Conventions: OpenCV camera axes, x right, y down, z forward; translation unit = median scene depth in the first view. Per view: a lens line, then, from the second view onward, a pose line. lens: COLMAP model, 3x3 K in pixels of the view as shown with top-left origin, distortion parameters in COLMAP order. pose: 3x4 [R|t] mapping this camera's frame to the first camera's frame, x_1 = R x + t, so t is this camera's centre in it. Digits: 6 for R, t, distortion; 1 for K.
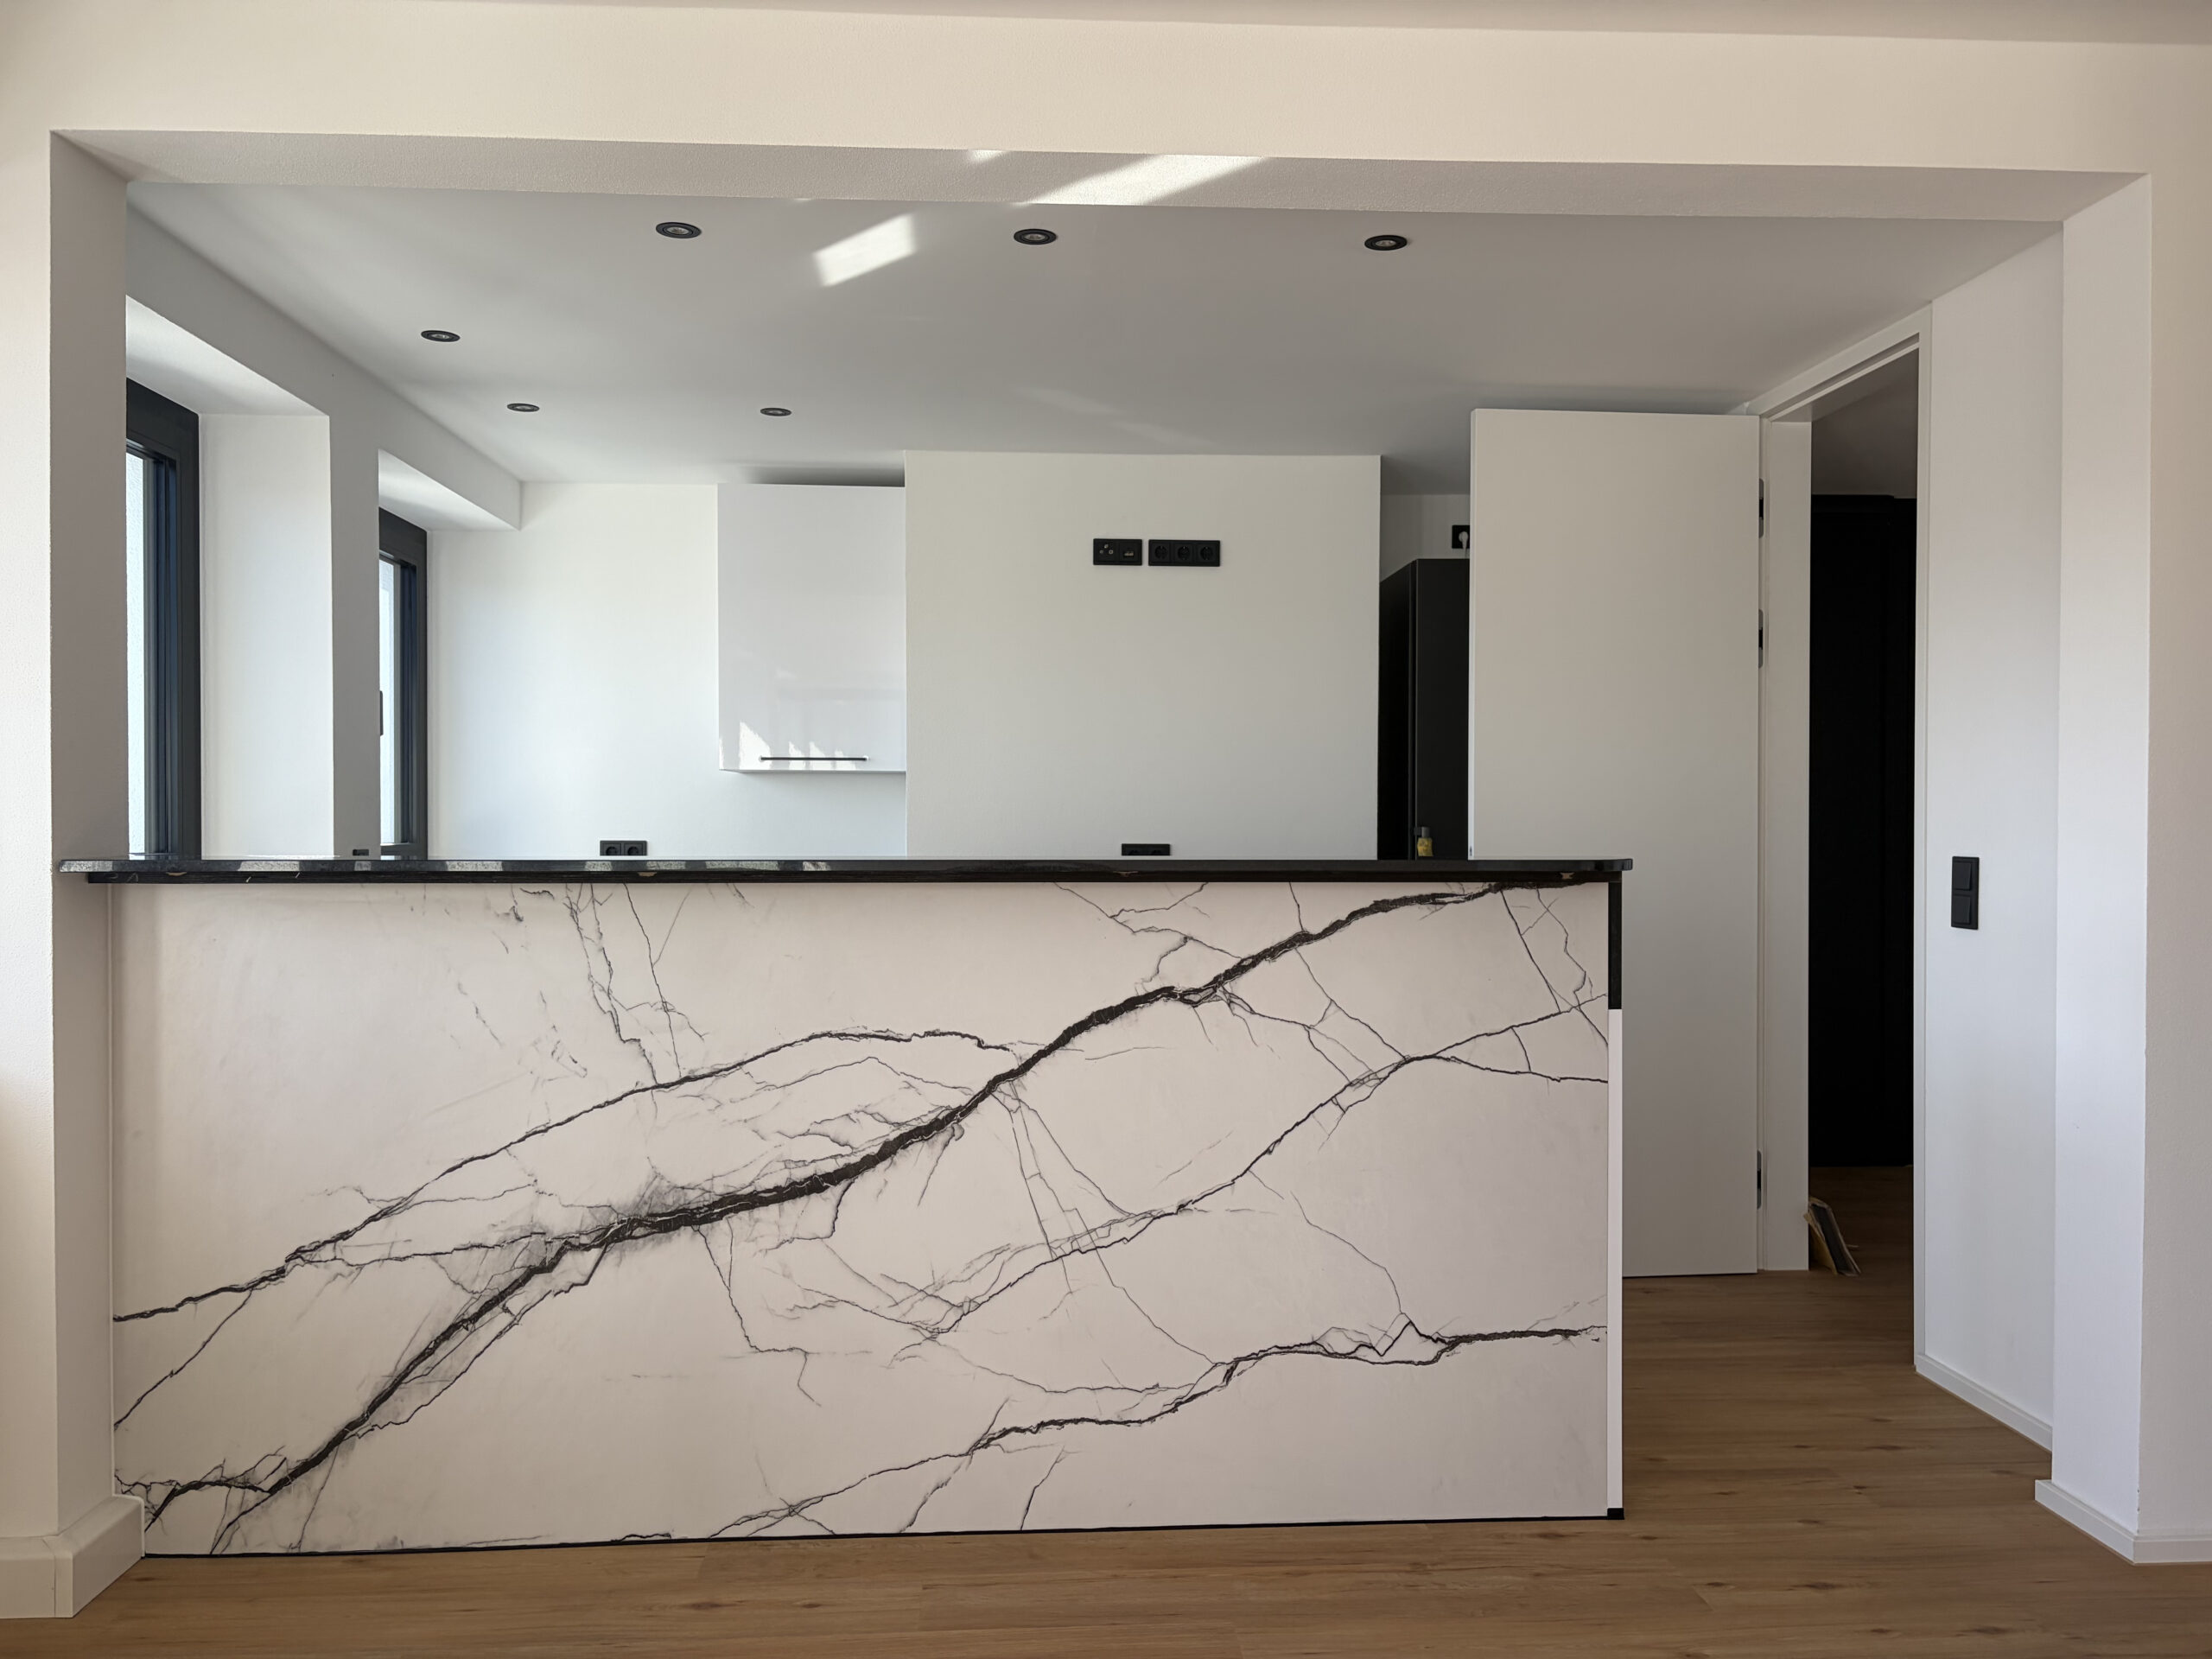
lens RADIAL K [[1689.6, 0, 1107.2], [0, 1689.6, 830.4], [0, 0, 1]] dist [0.051612, -0.051287]
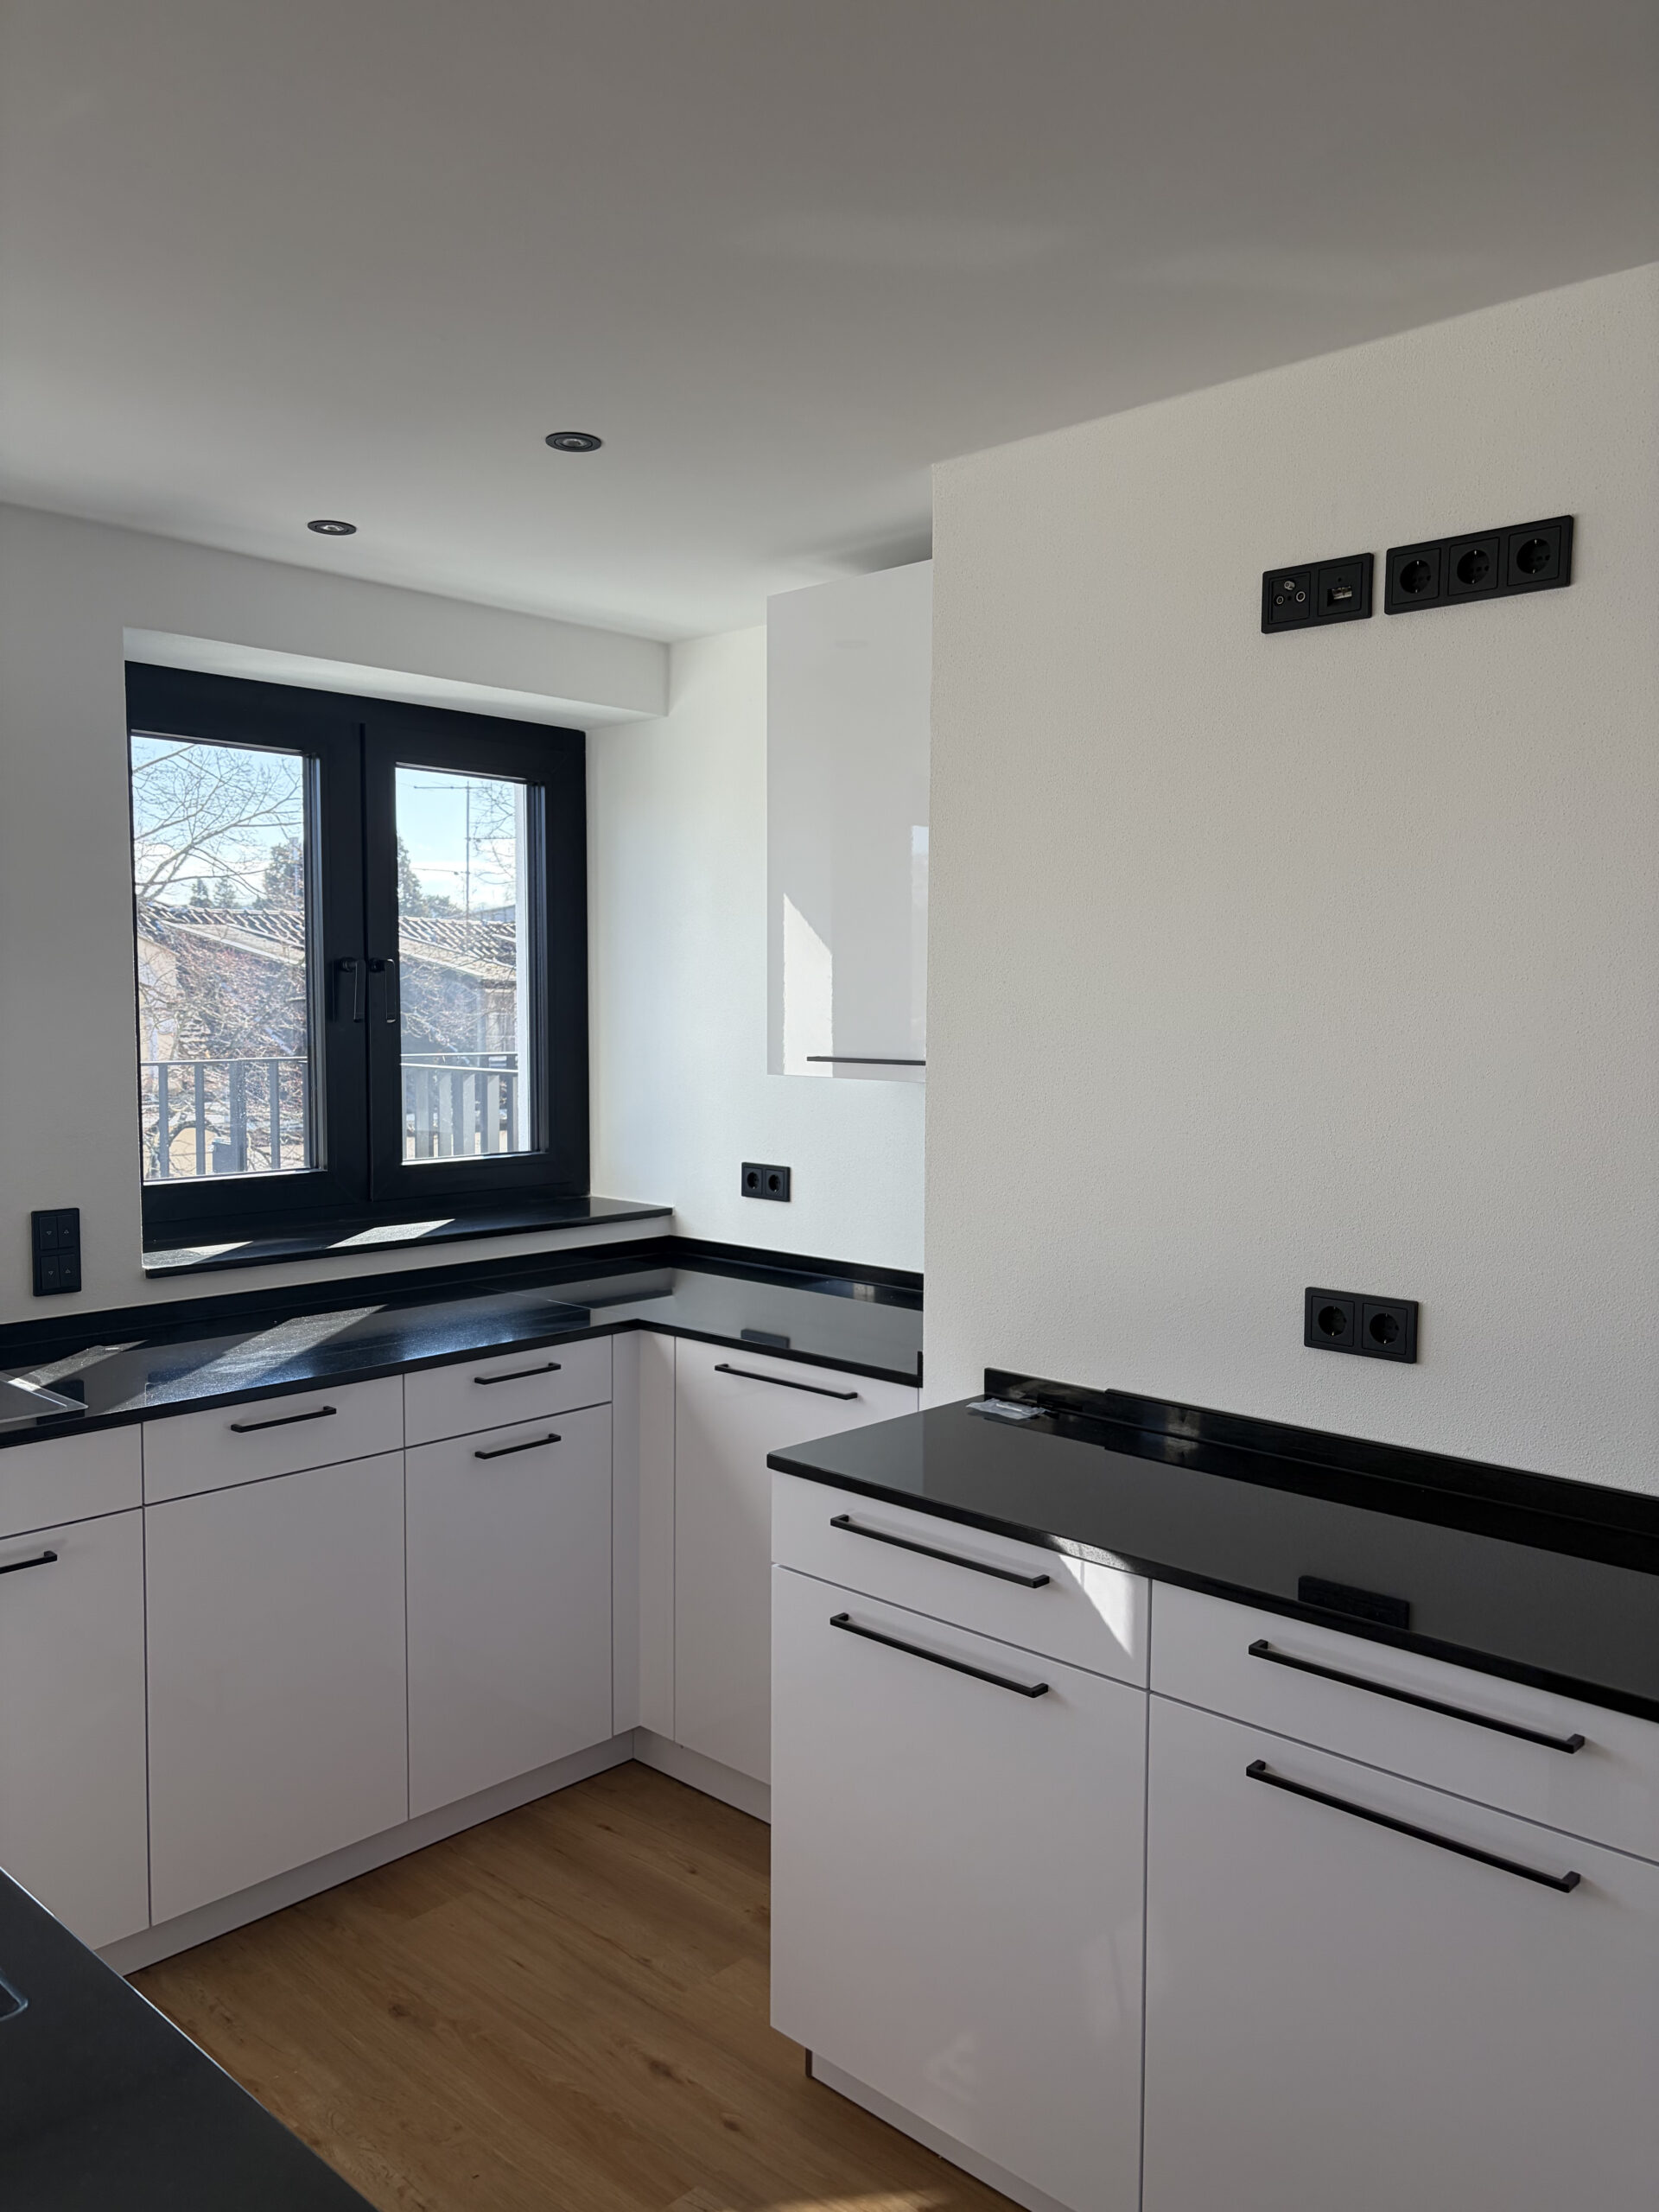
lens RADIAL K [[1689.6, 0, 840.9], [0, 1689.6, 1112.8], [0, 0, 1]] dist [0.051612, -0.051287]
pose [[0.694096, 0.048226, -0.718265, 0.425968], [-0.003232, 0.997952, 0.063882, -0.117716], [0.719875, -0.042019, 0.692831, 1.146253]]
